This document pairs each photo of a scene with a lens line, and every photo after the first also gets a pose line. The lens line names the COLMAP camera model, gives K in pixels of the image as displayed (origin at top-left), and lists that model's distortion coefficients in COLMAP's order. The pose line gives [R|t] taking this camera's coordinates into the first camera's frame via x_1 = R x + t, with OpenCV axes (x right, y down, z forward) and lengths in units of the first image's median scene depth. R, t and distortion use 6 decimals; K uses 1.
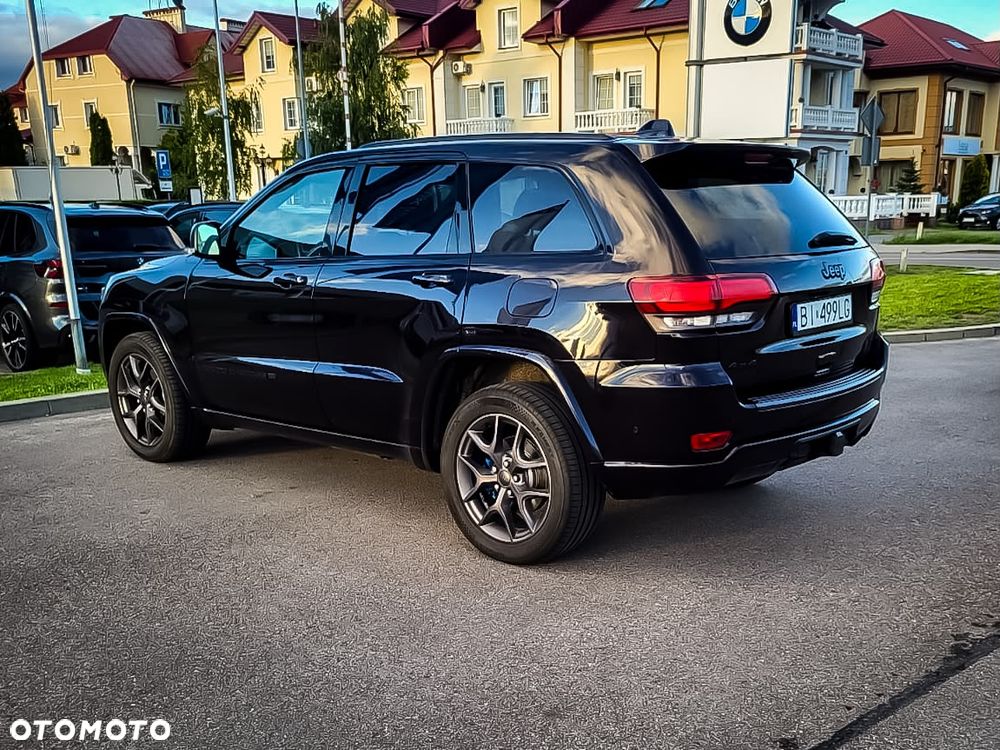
lens RADIAL K [[1057.2, 0, 531.7], [0, 1057.2, 465.7], [0, 0, 1]] dist [0.049858, 0.000000]
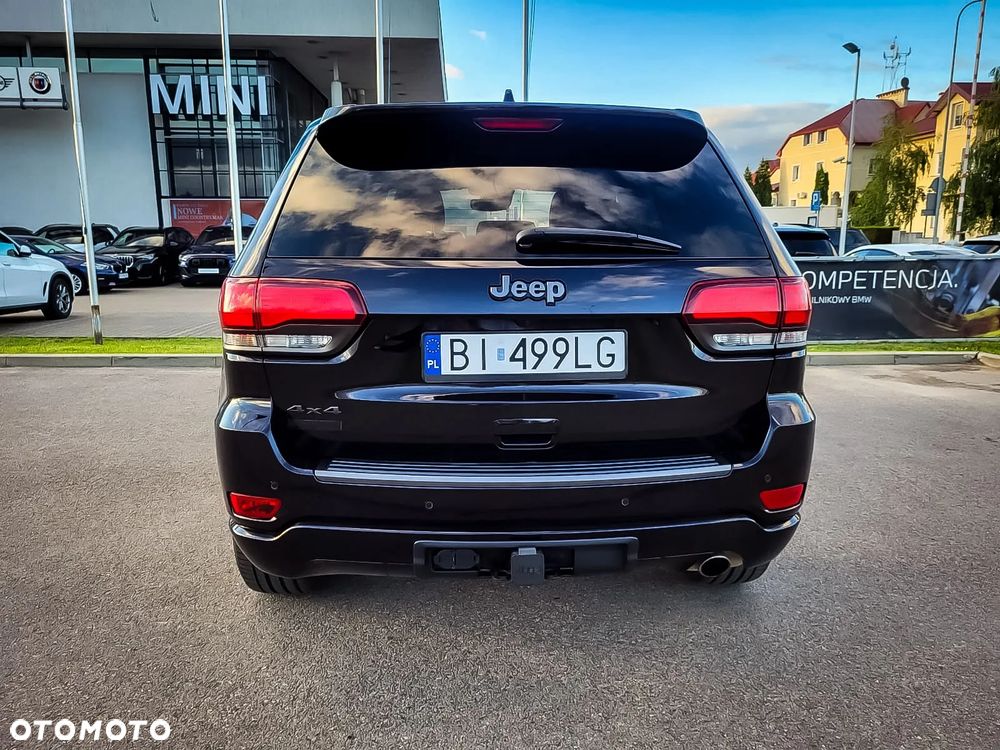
lens RADIAL K [[757.3, 0, 509.8], [0, 757.3, 370.7], [0, 0, 1]] dist [0.045705, -0.040591]
pose [[0.706584, 0.140188, -0.693604, 0.583326], [-0.177127, 0.984015, 0.018443, -0.141219], [0.685102, 0.109825, 0.720120, 0.673469]]
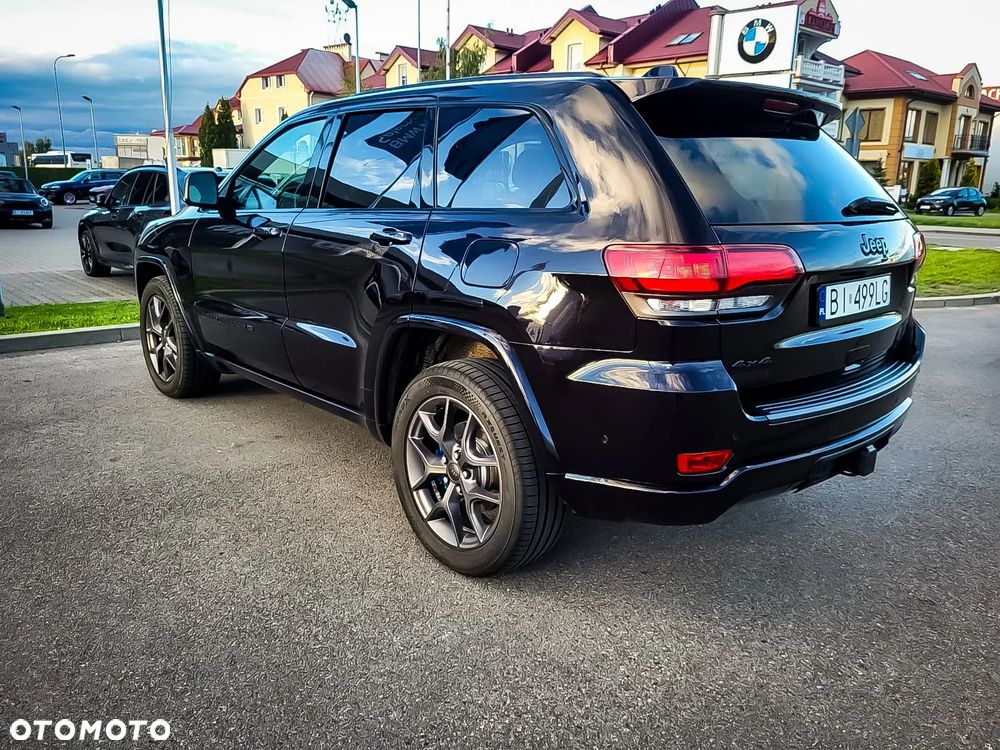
lens RADIAL K [[757.3, 0, 506.6], [0, 757.3, 355.7], [0, 0, 1]] dist [0.045705, -0.040591]
pose [[0.993310, 0.058295, -0.099687, 0.072363], [-0.059580, 0.998174, -0.009959, -0.078573], [0.098924, 0.015832, 0.994969, 0.404370]]
